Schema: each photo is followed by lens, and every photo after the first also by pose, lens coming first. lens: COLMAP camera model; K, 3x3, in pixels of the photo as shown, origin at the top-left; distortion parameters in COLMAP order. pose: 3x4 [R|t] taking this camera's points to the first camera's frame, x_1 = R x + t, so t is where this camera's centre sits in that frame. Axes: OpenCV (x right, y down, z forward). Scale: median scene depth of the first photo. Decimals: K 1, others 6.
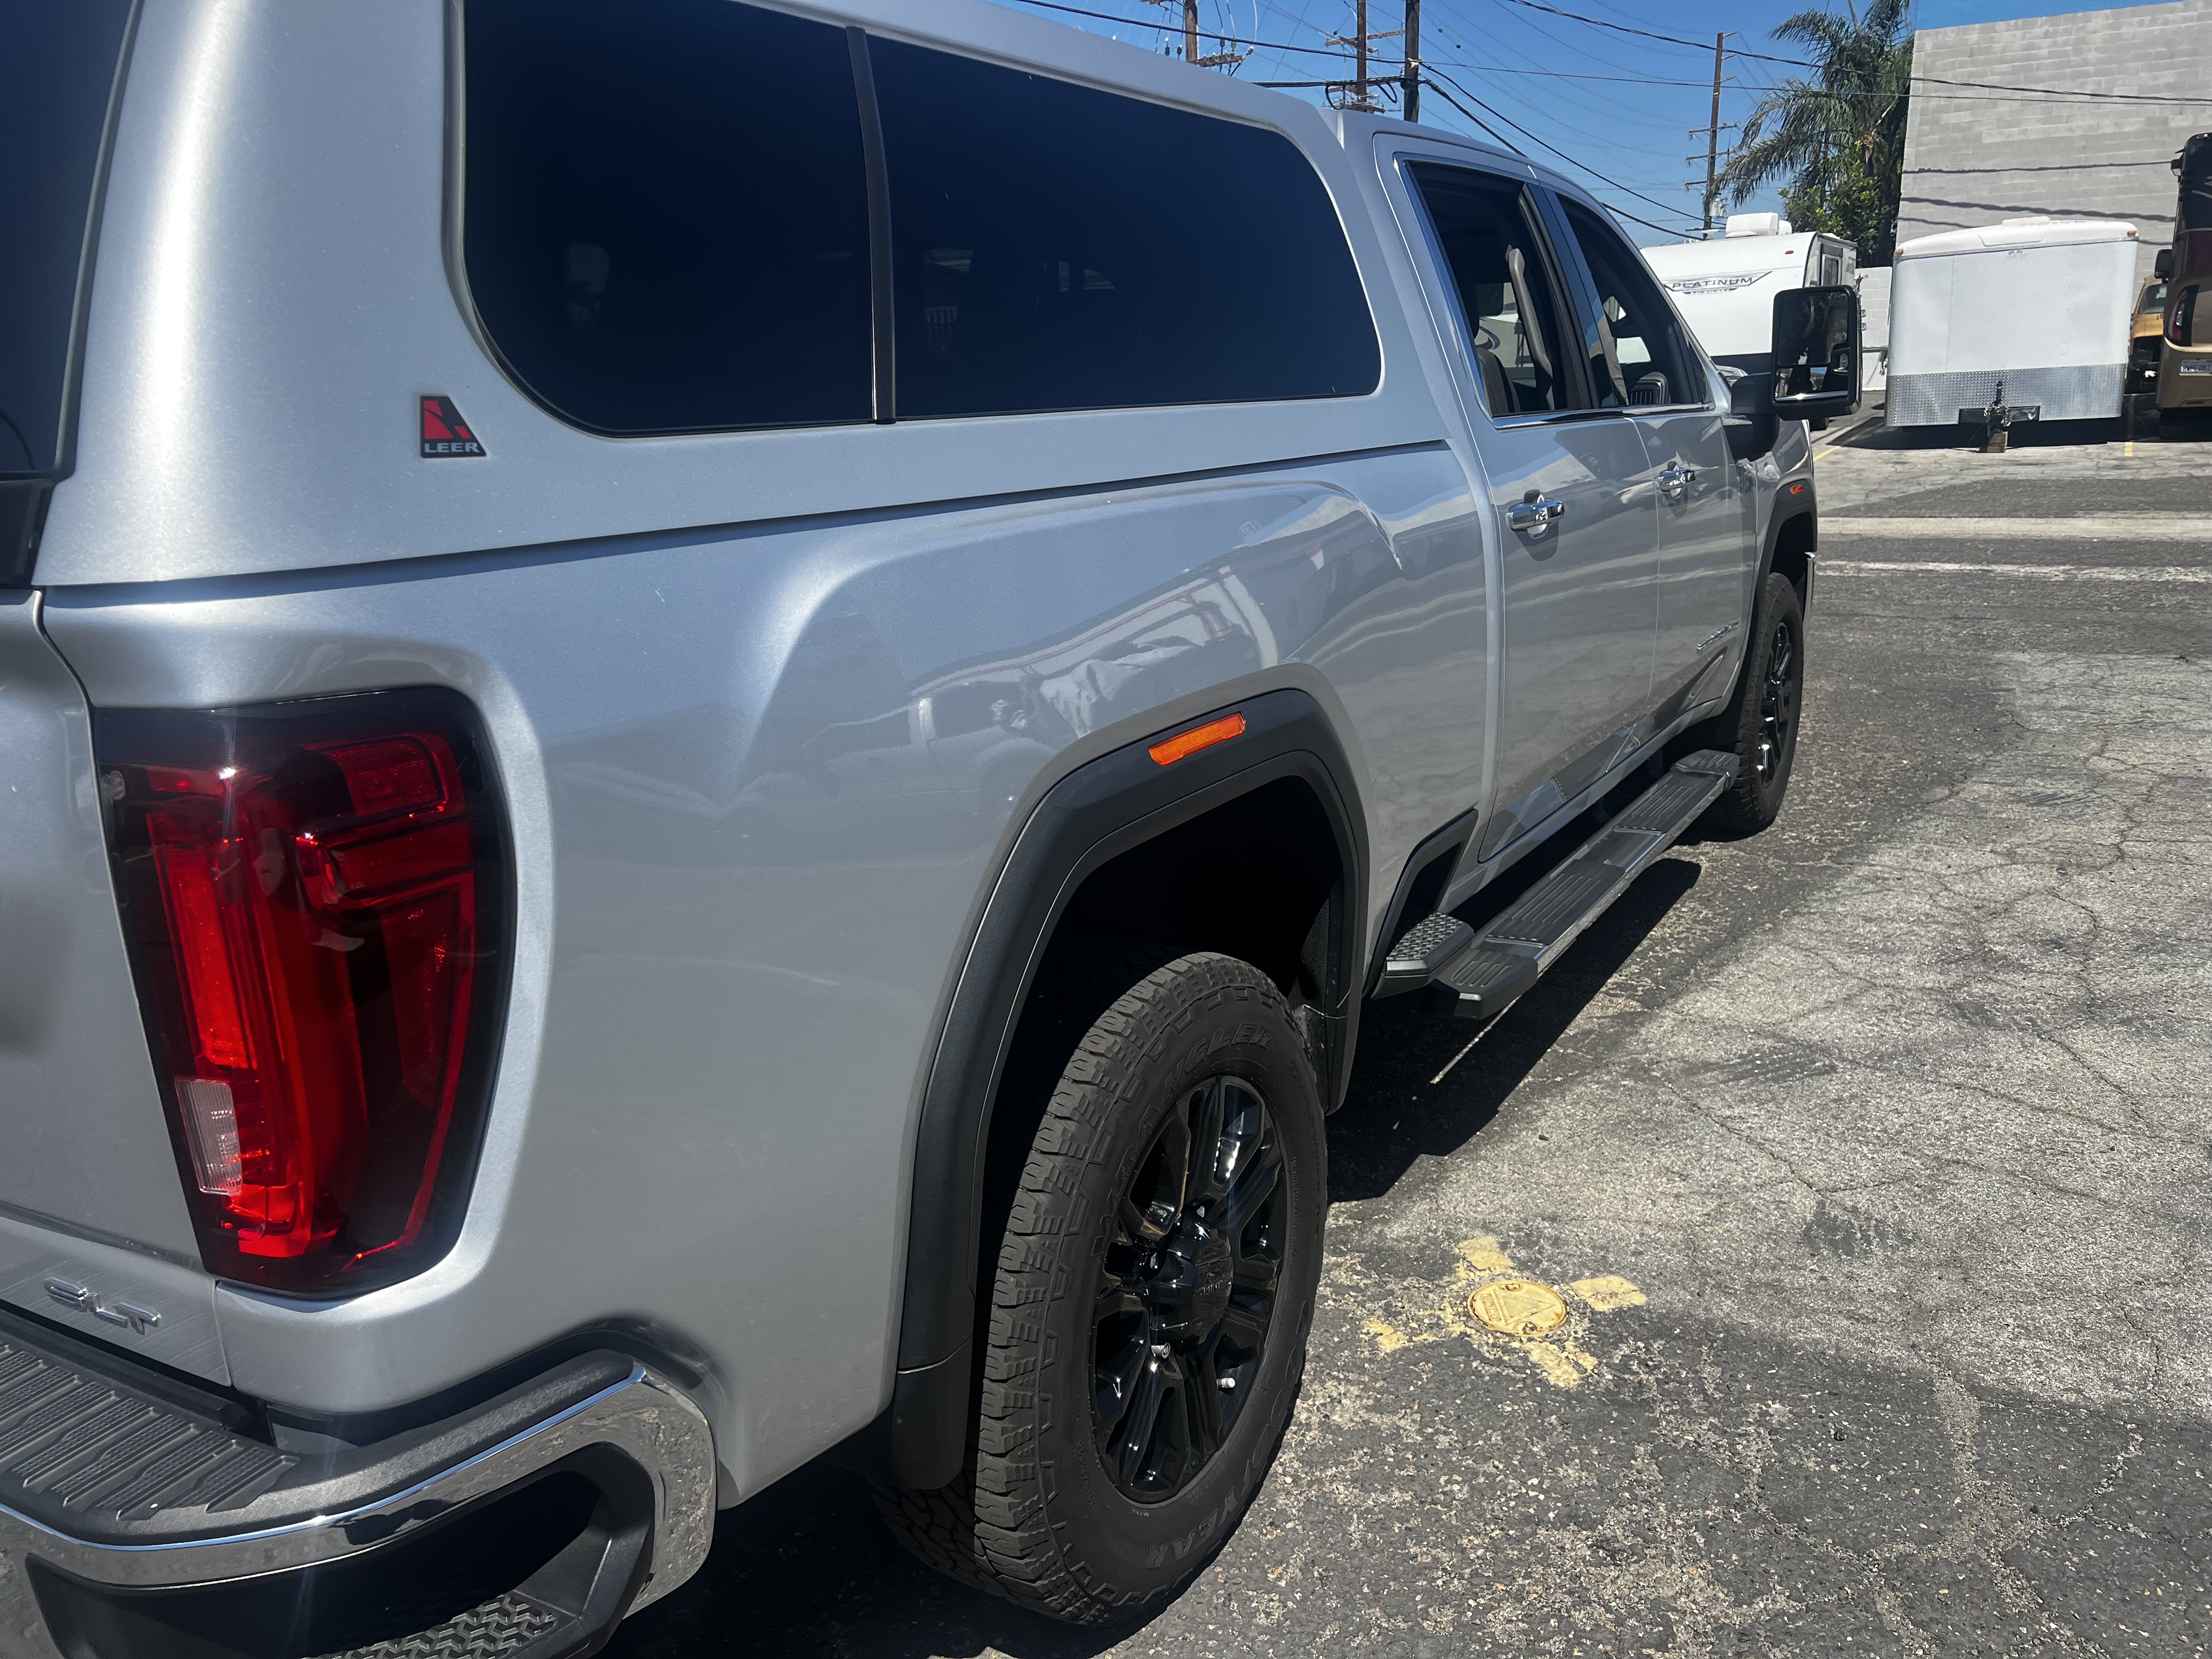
lens RADIAL K [[1681.6, 0, 1119.3], [0, 1681.6, 826.0], [0, 0, 1]] dist [0.058867, -0.084154]
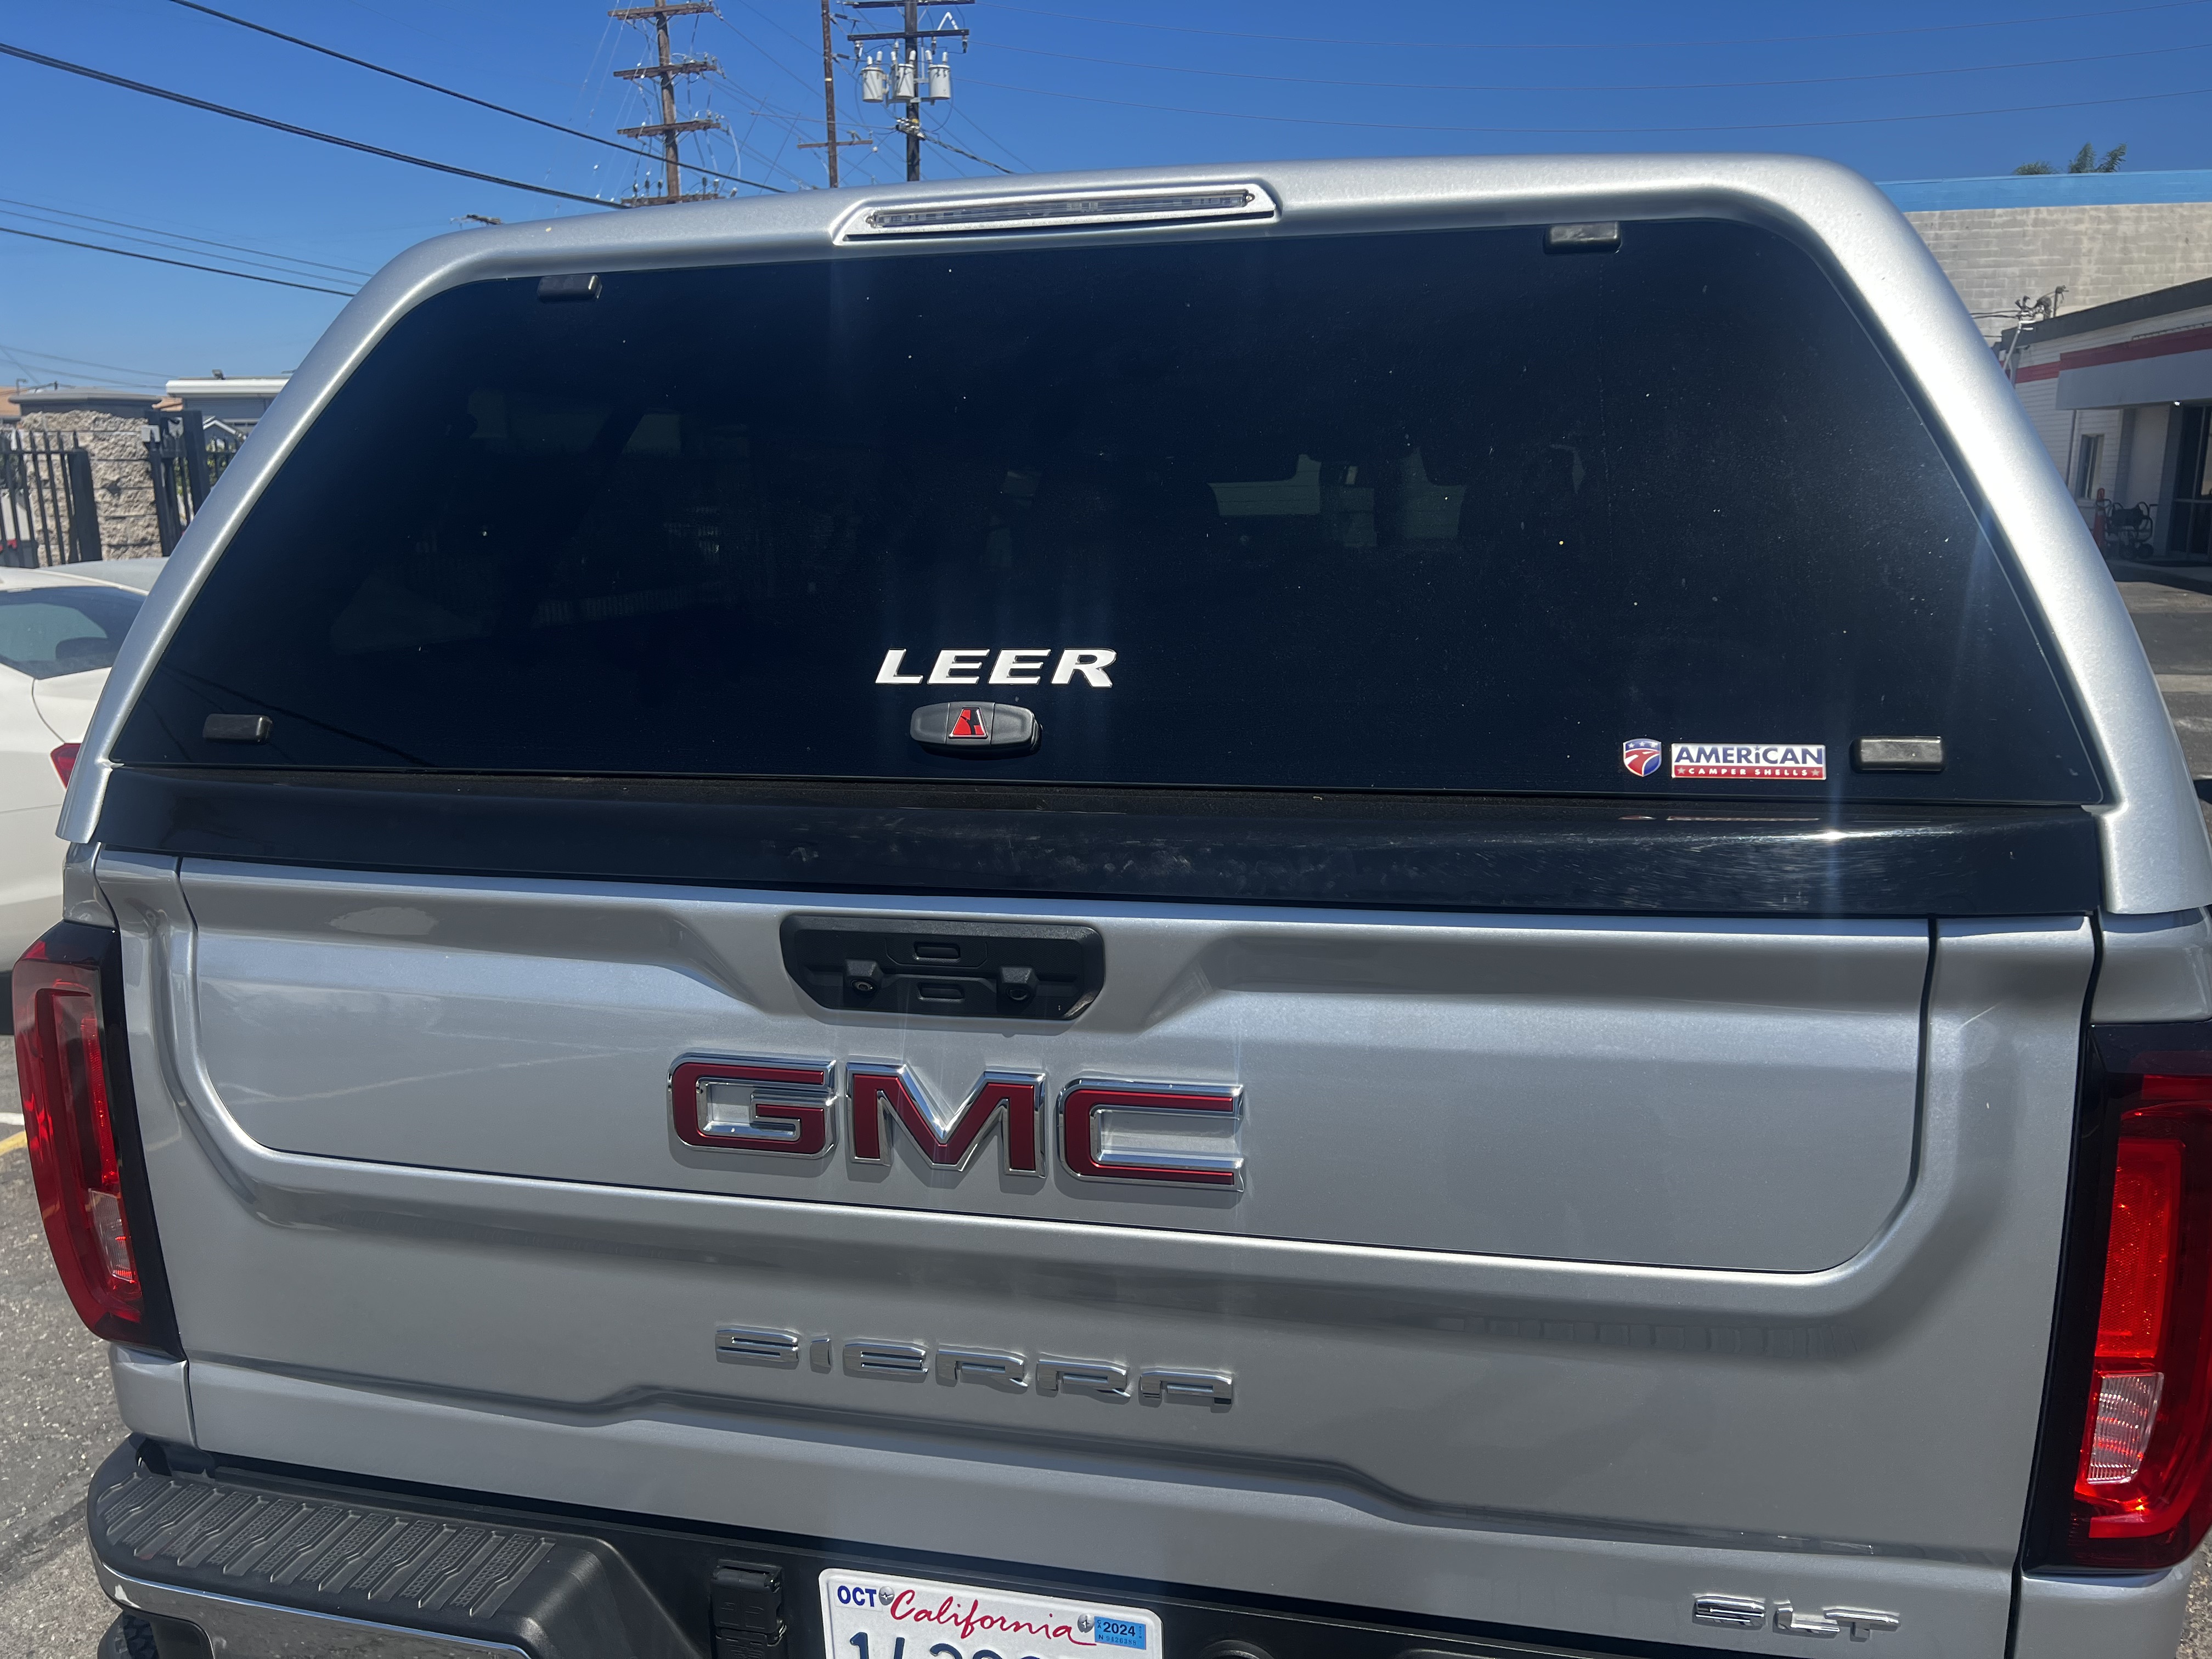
lens RADIAL K [[1681.6, 0, 1119.3], [0, 1681.6, 826.0], [0, 0, 1]] dist [0.058867, -0.084154]
pose [[0.949410, -0.029305, 0.312668, -0.533774], [0.052549, 0.996423, -0.066173, -0.054297], [-0.309611, 0.079256, 0.947555, 0.067658]]
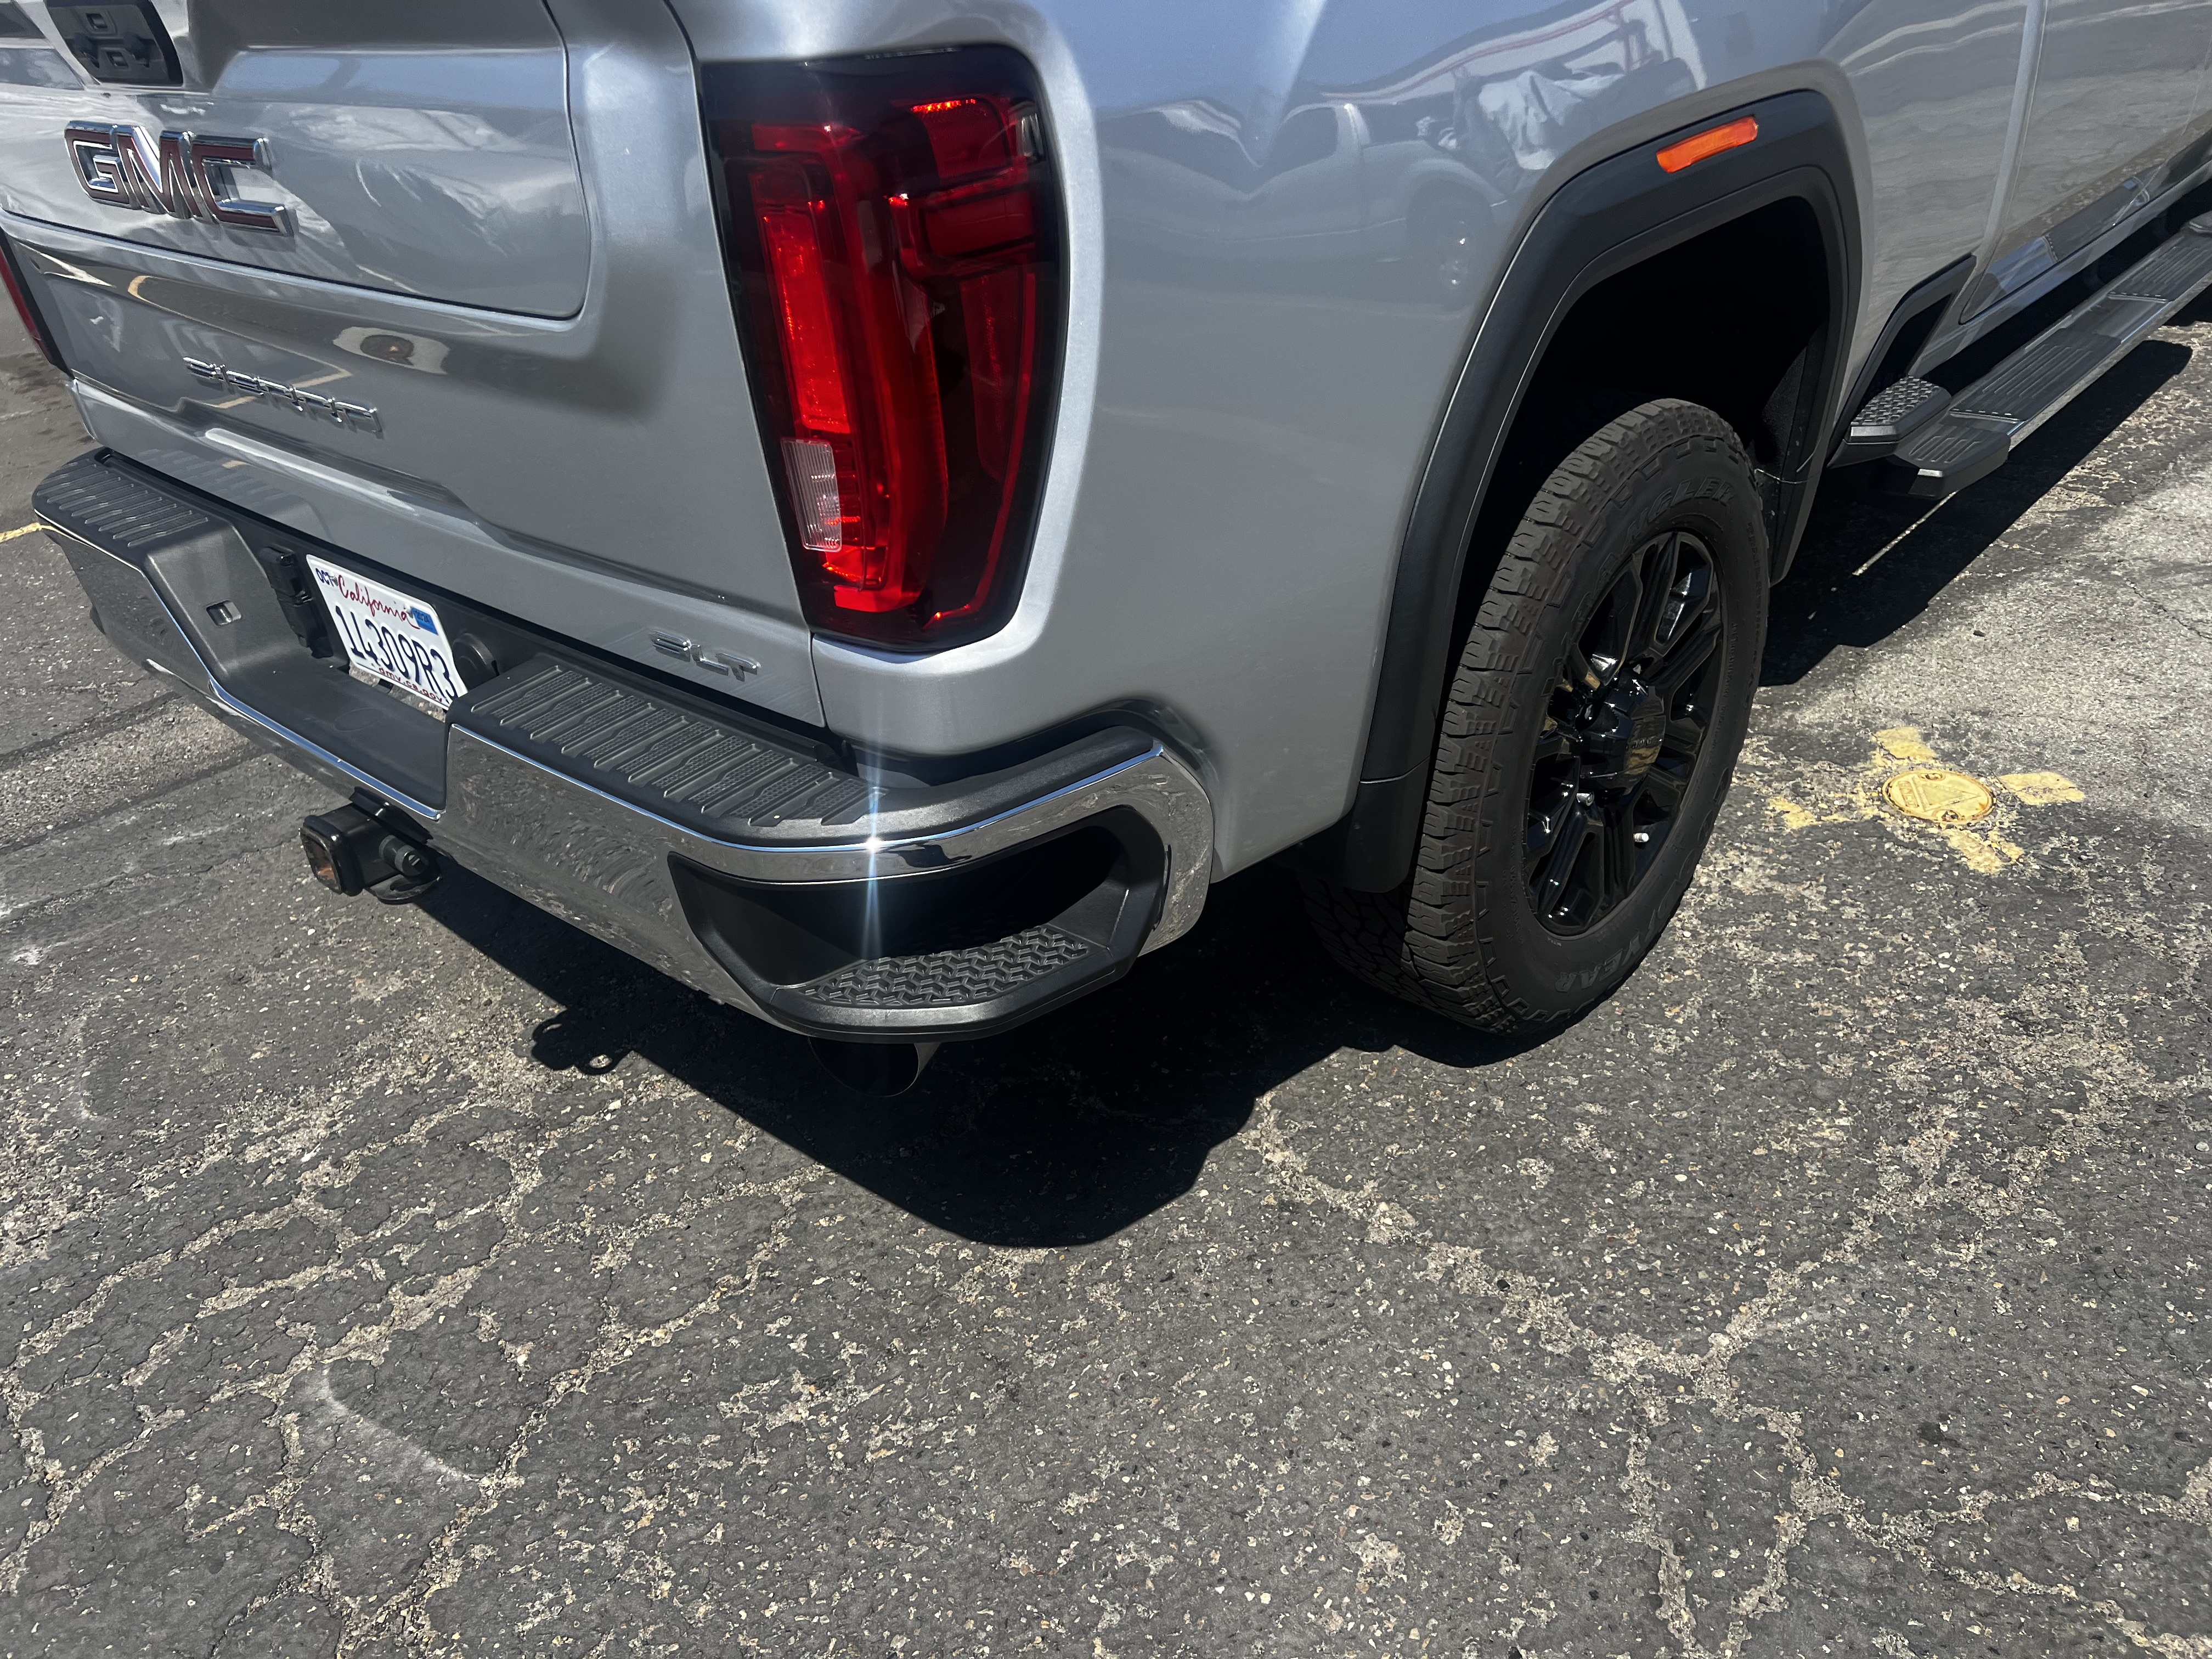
lens RADIAL K [[1684.8, 0, 1097.6], [0, 1684.8, 827.5], [0, 0, 1]] dist [0.056984, -0.059208]
pose [[0.980276, 0.070132, -0.184770, -0.054720], [-0.014609, 0.958074, 0.286147, 0.028652], [0.197092, -0.277804, 0.940202, -0.018075]]
